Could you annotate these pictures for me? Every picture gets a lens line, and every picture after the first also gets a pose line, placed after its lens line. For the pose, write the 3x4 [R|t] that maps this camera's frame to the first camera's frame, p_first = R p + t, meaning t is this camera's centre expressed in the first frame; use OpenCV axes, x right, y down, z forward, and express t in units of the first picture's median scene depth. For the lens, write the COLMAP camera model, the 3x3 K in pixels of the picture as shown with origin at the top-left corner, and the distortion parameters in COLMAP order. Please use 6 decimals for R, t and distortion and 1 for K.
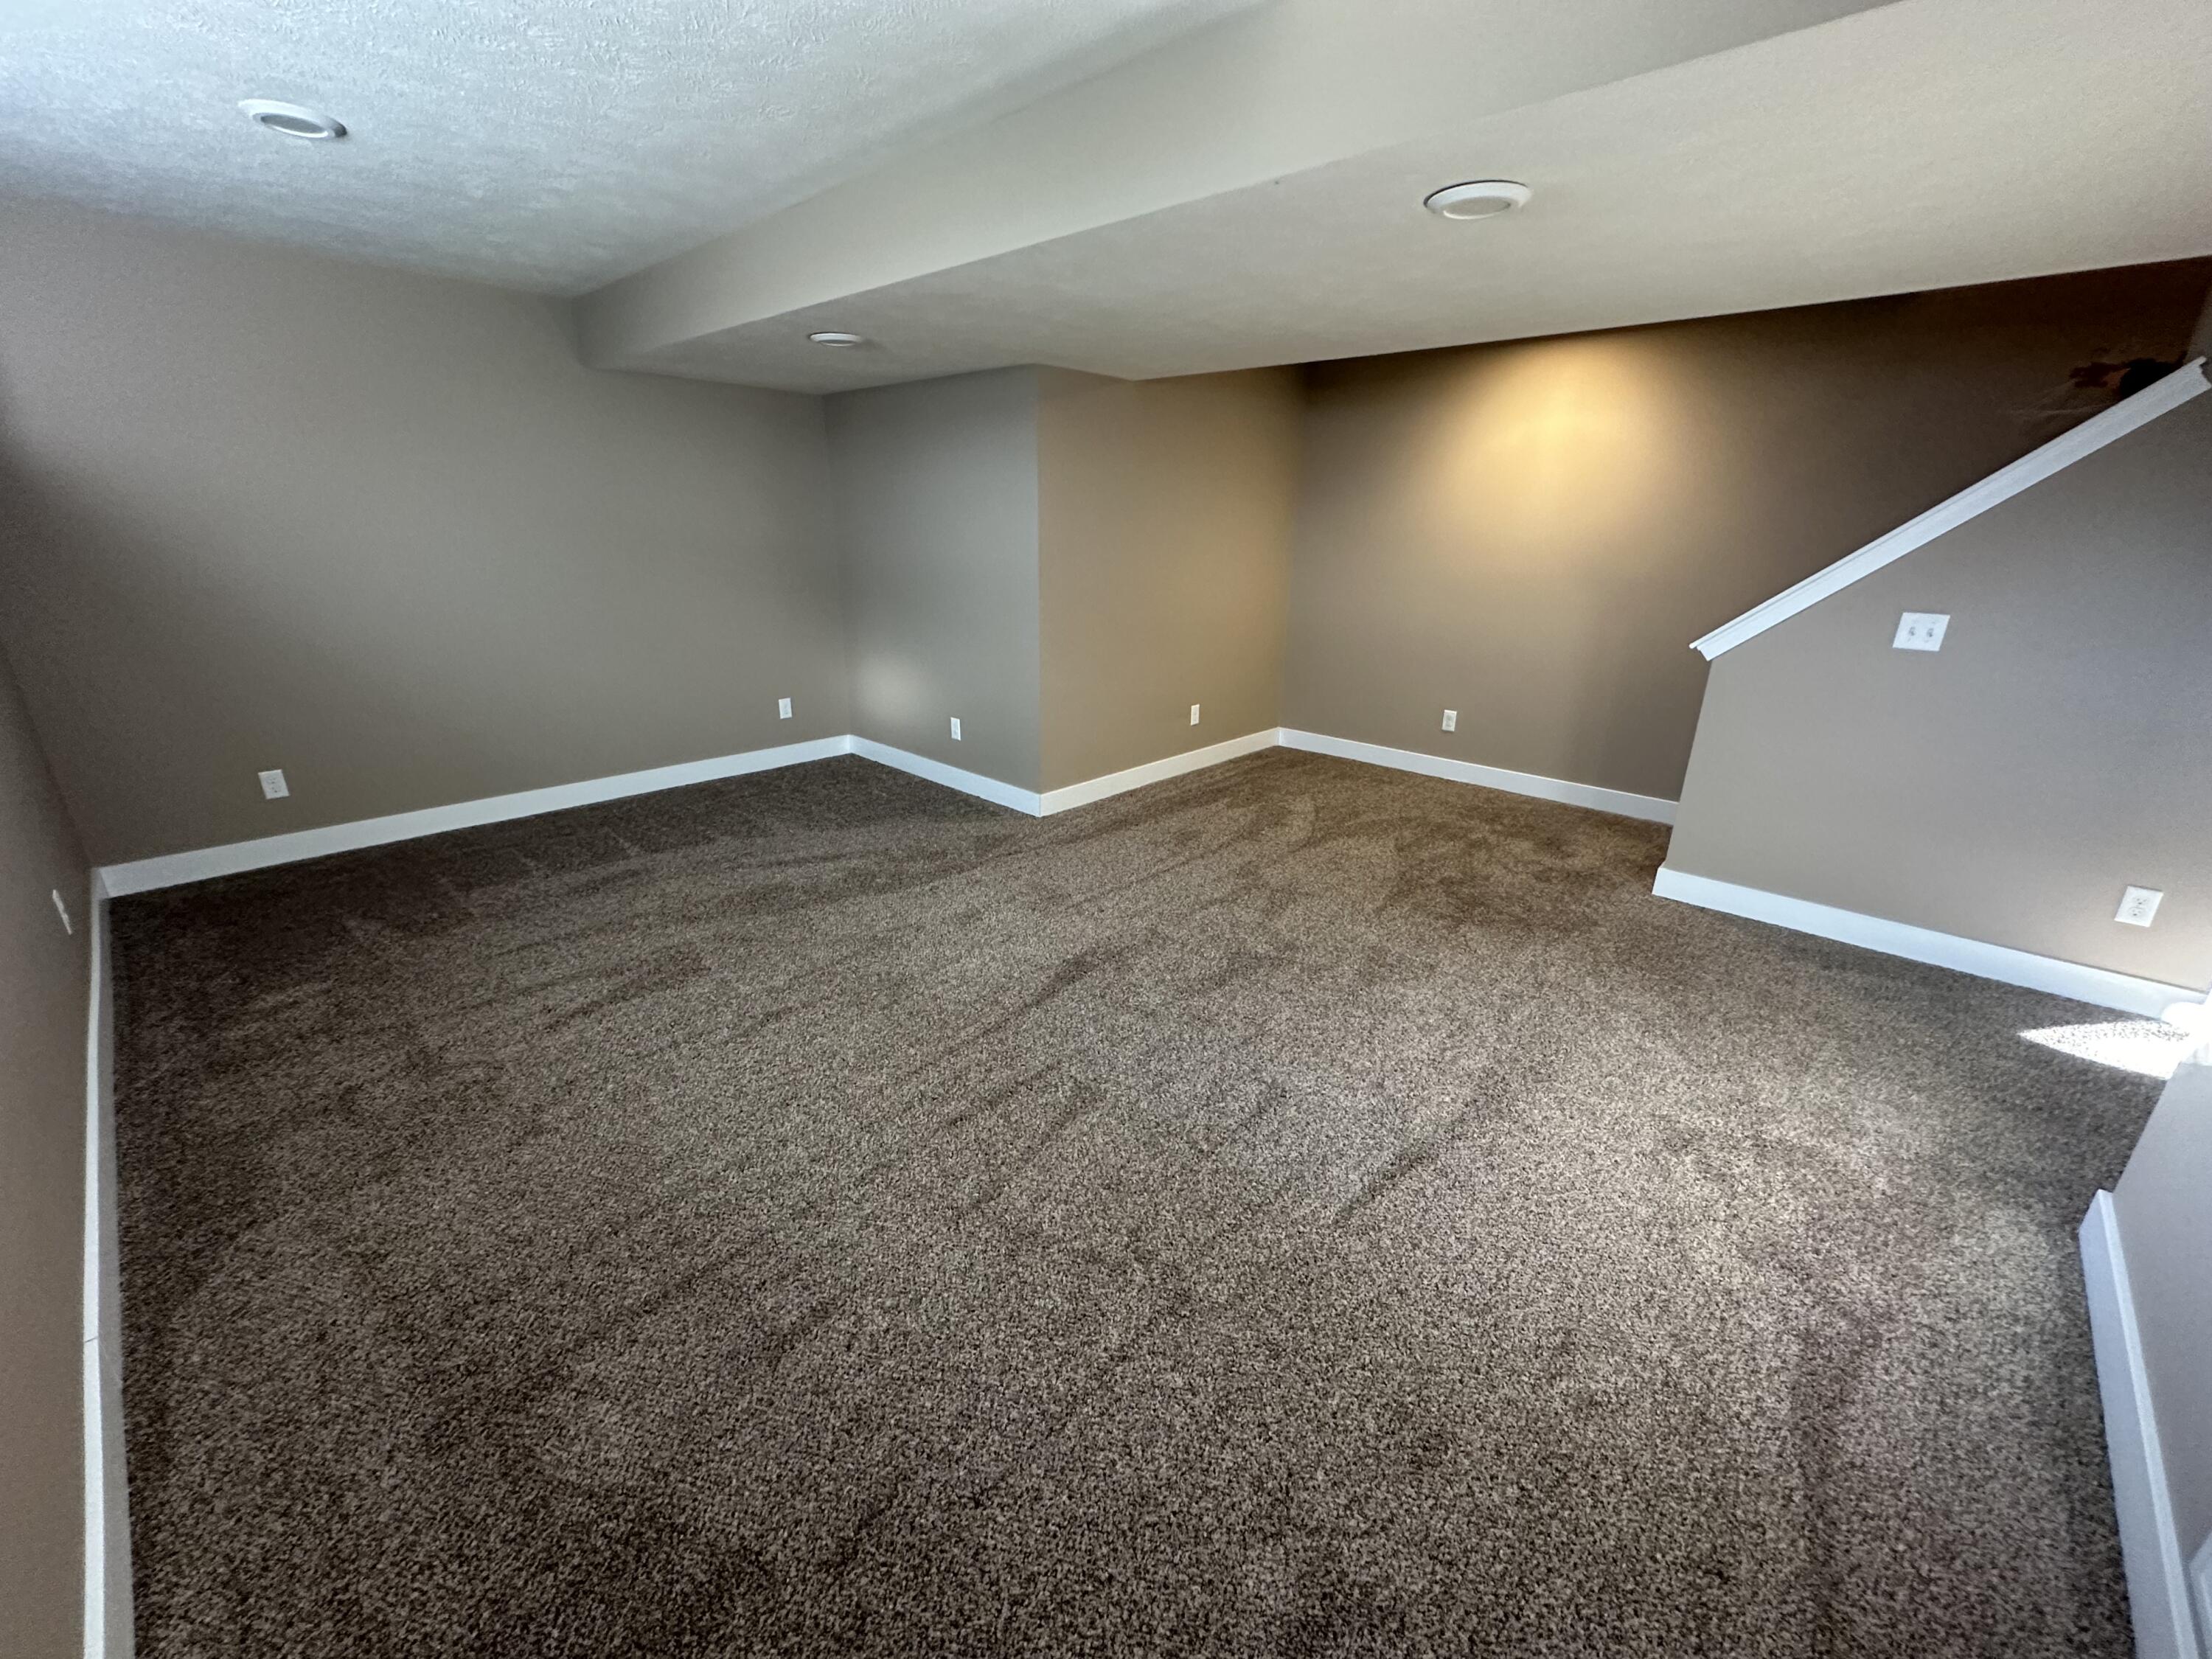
lens RADIAL K [[887.7, 0, 1106.0], [0, 887.7, 829.5], [0, 0, 1]] dist [-0.009575, -0.000025]
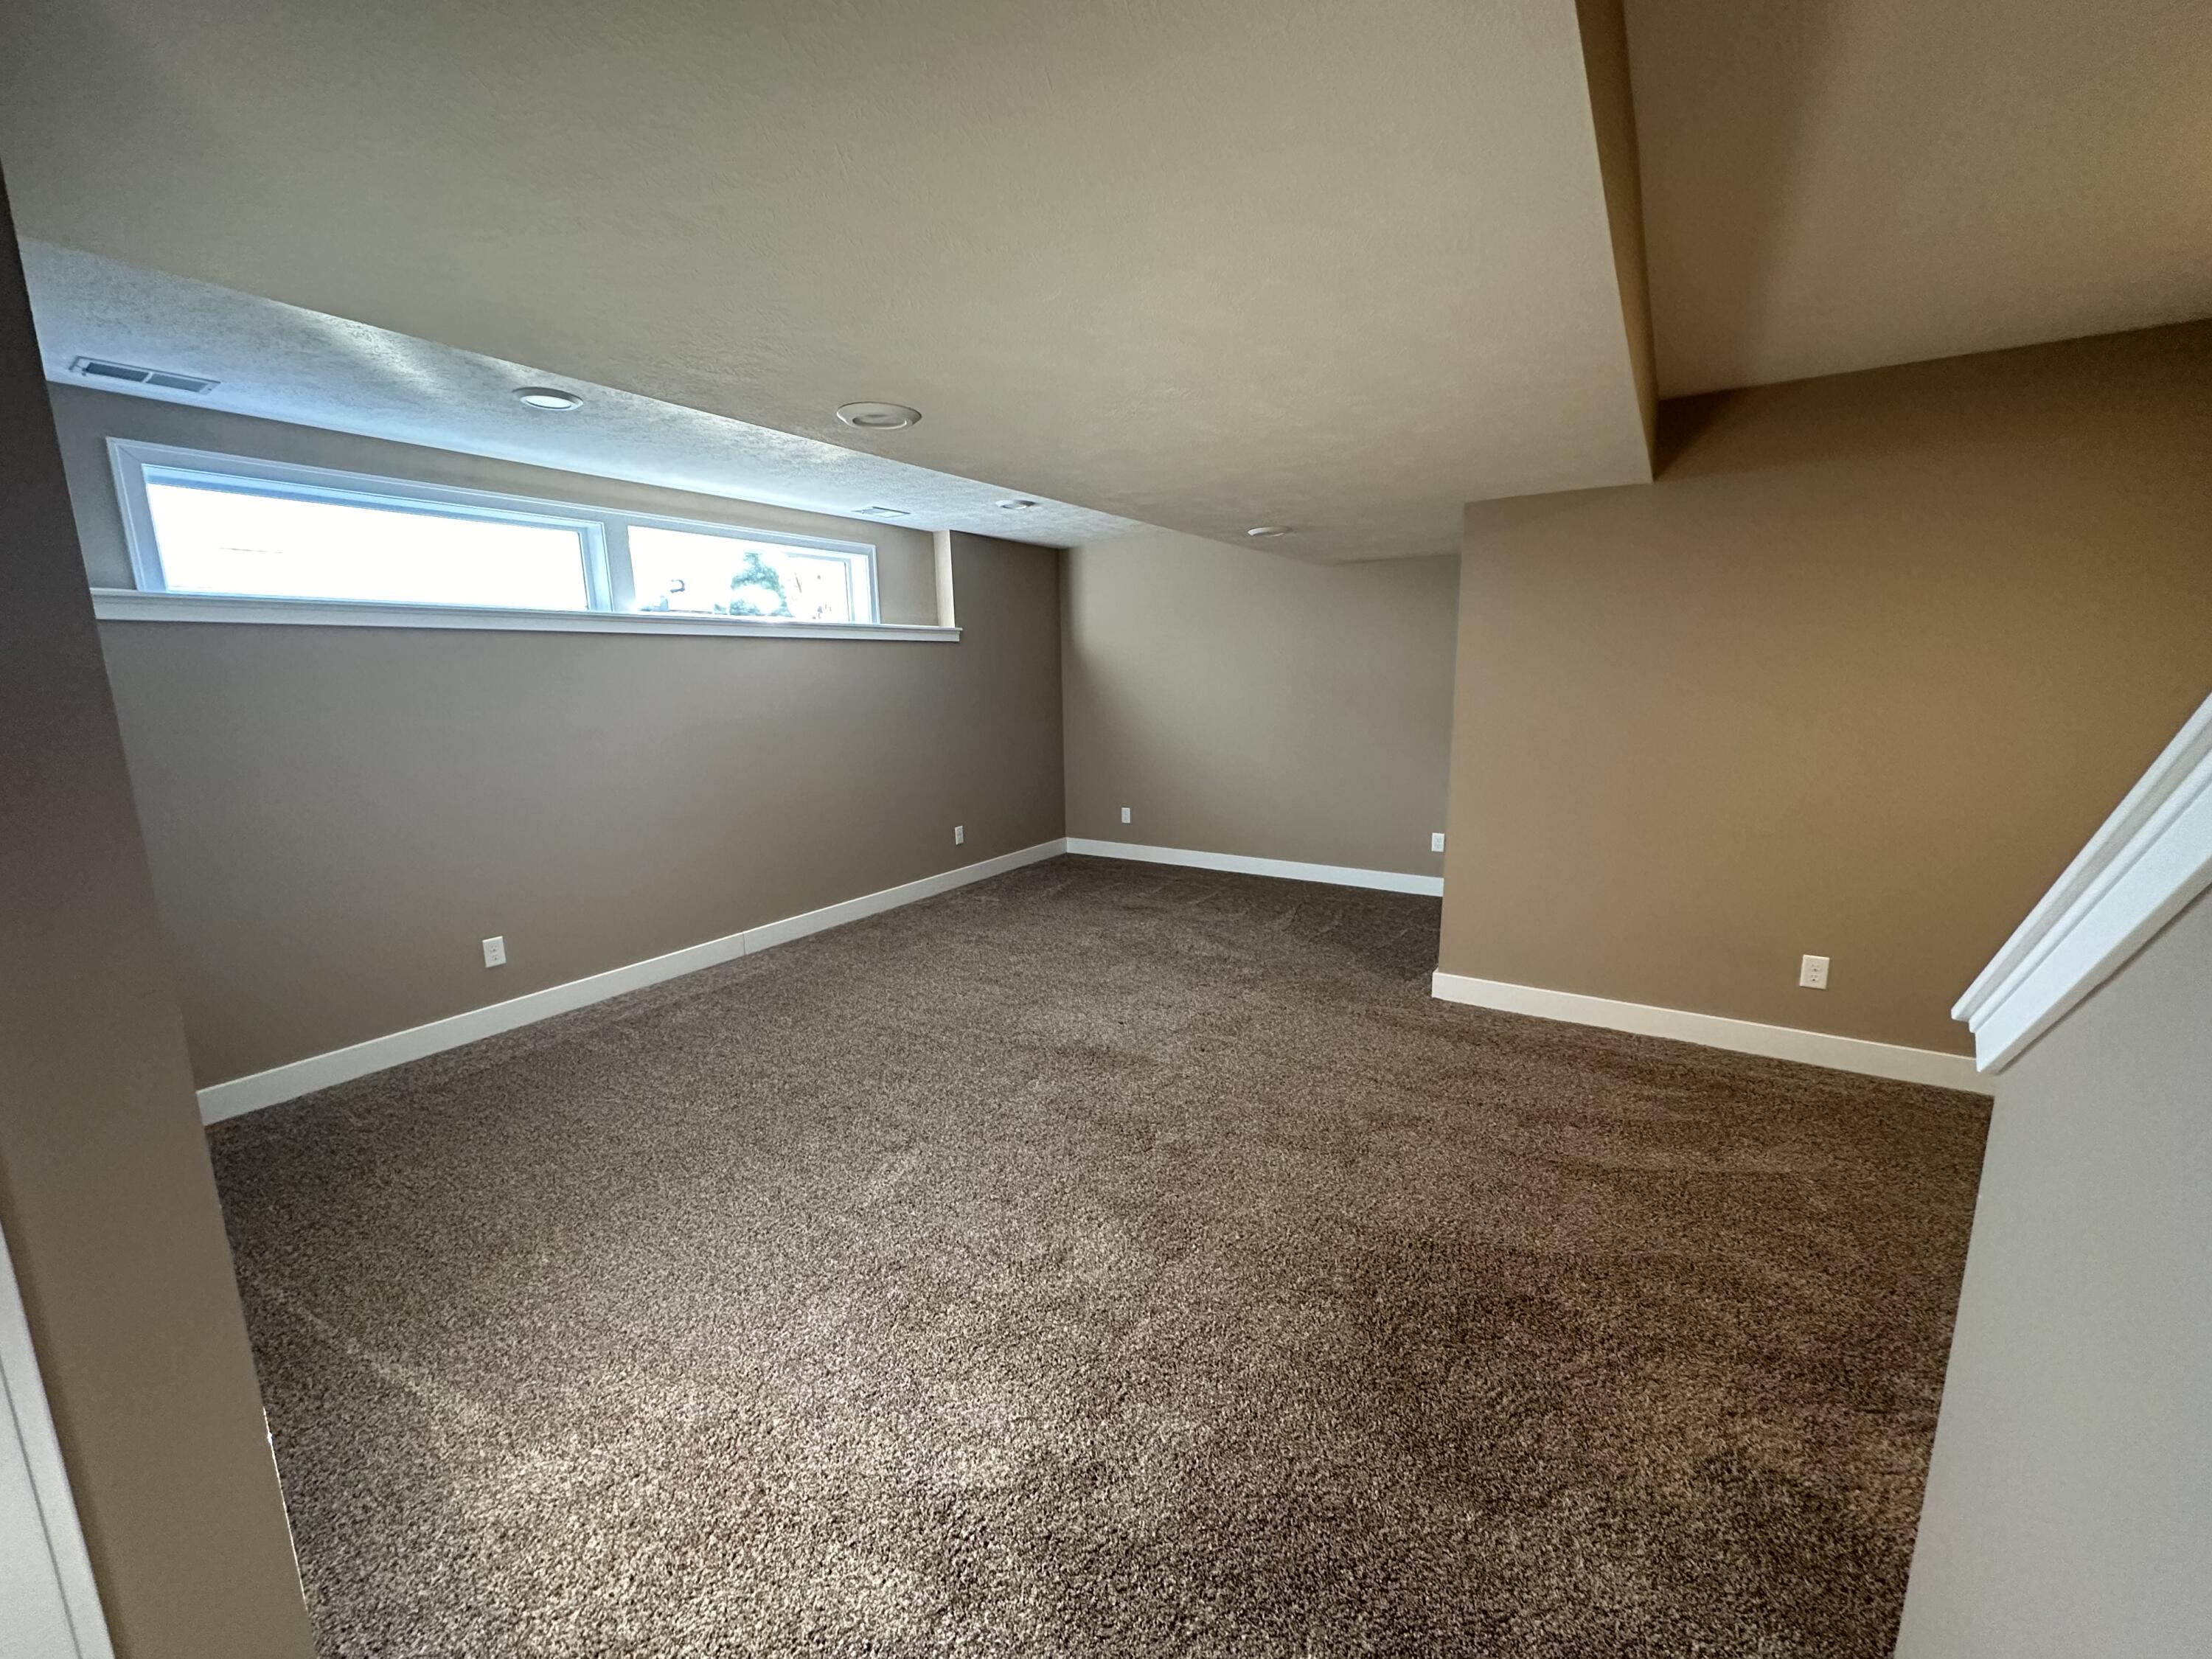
lens RADIAL K [[887.7, 0, 1106.0], [0, 887.7, 829.5], [0, 0, 1]] dist [-0.009575, -0.000025]
pose [[0.174027, 0.157101, -0.972129, 0.861645], [-0.308594, 0.946167, 0.097662, -0.195097], [0.935139, 0.282997, 0.213139, 0.595430]]
